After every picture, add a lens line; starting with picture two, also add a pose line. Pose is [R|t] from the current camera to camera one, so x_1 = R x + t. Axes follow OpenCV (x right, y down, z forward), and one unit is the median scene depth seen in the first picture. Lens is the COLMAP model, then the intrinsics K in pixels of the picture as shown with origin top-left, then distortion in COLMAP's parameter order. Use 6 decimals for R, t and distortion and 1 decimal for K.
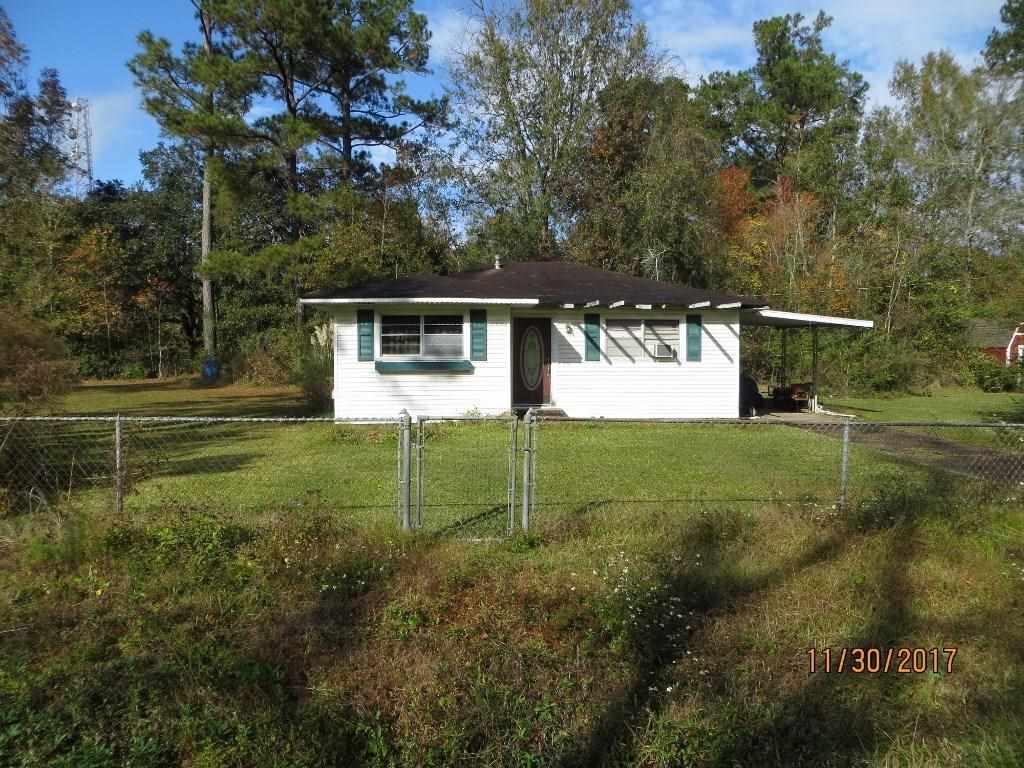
lens RADIAL K [[763.8, 0, 512.0], [0, 763.8, 384.0], [0, 0, 1]] dist [-0.008669, -0.005015]
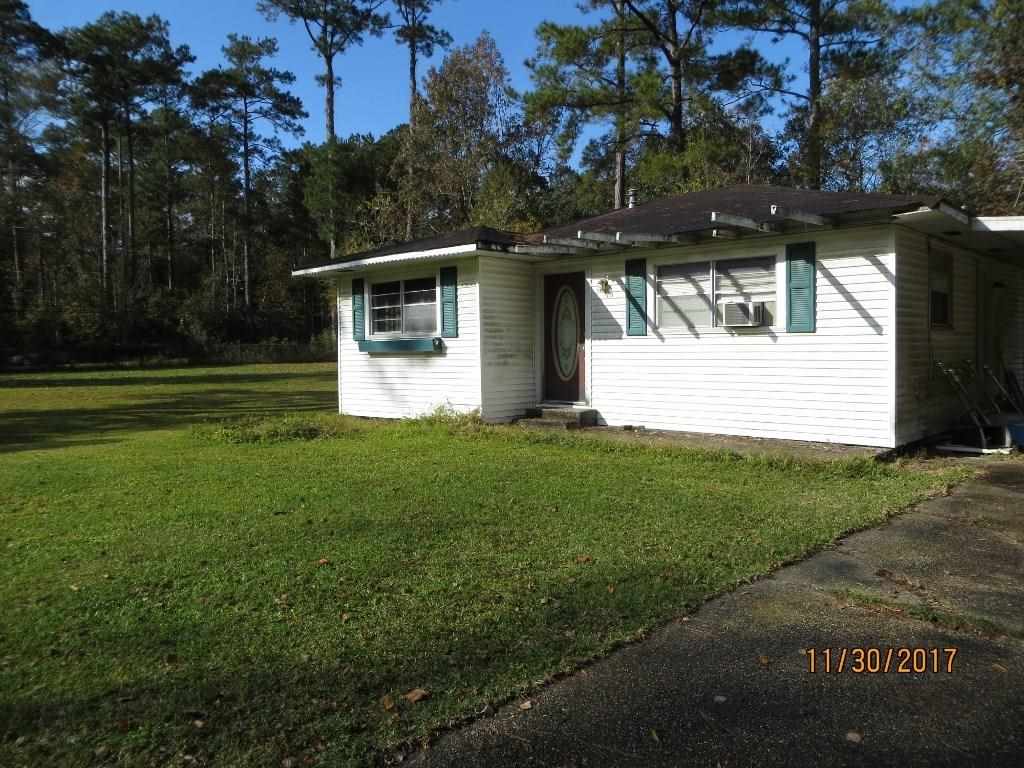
lens RADIAL K [[763.8, 0, 512.0], [0, 763.8, 384.0], [0, 0, 1]] dist [-0.008669, -0.005015]
pose [[0.687121, 0.027867, -0.726008, 0.485026], [-0.011944, 0.999562, 0.027062, -0.006573], [0.726445, -0.009924, 0.687153, 0.502788]]
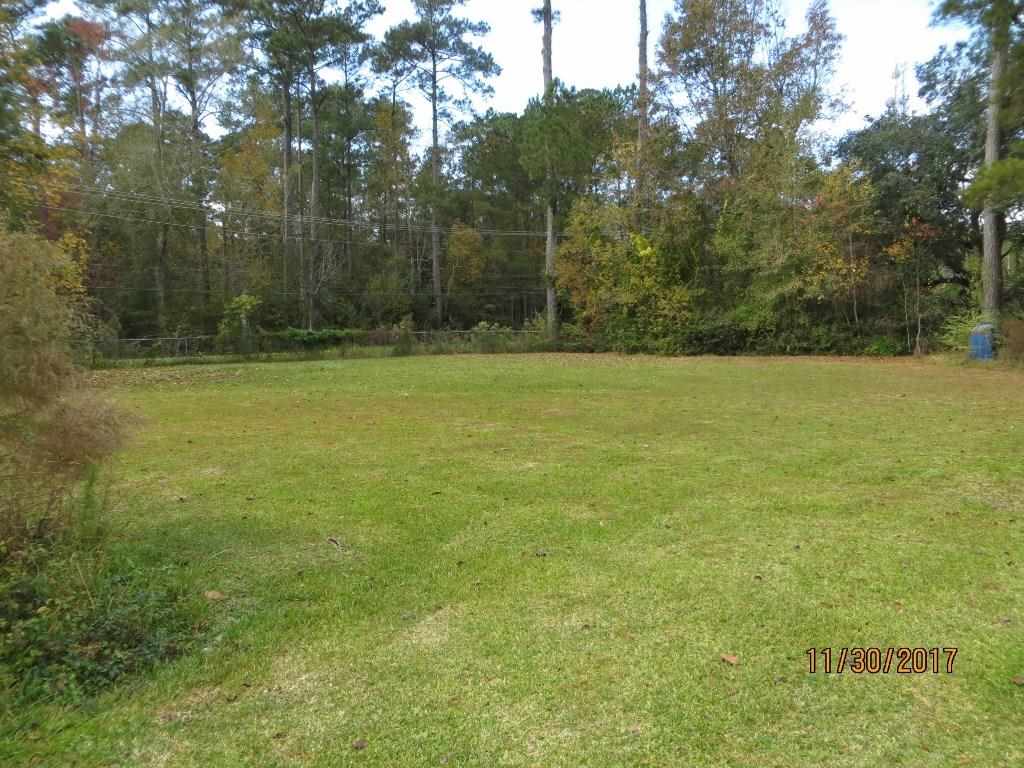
lens RADIAL K [[763.8, 0, 512.0], [0, 763.8, 384.0], [0, 0, 1]] dist [-0.008669, -0.005015]
pose [[0.549819, 0.048797, -0.833857, -0.128755], [-0.020215, 0.998777, 0.045119, -0.011605], [0.835039, -0.007951, 0.550133, 0.571908]]
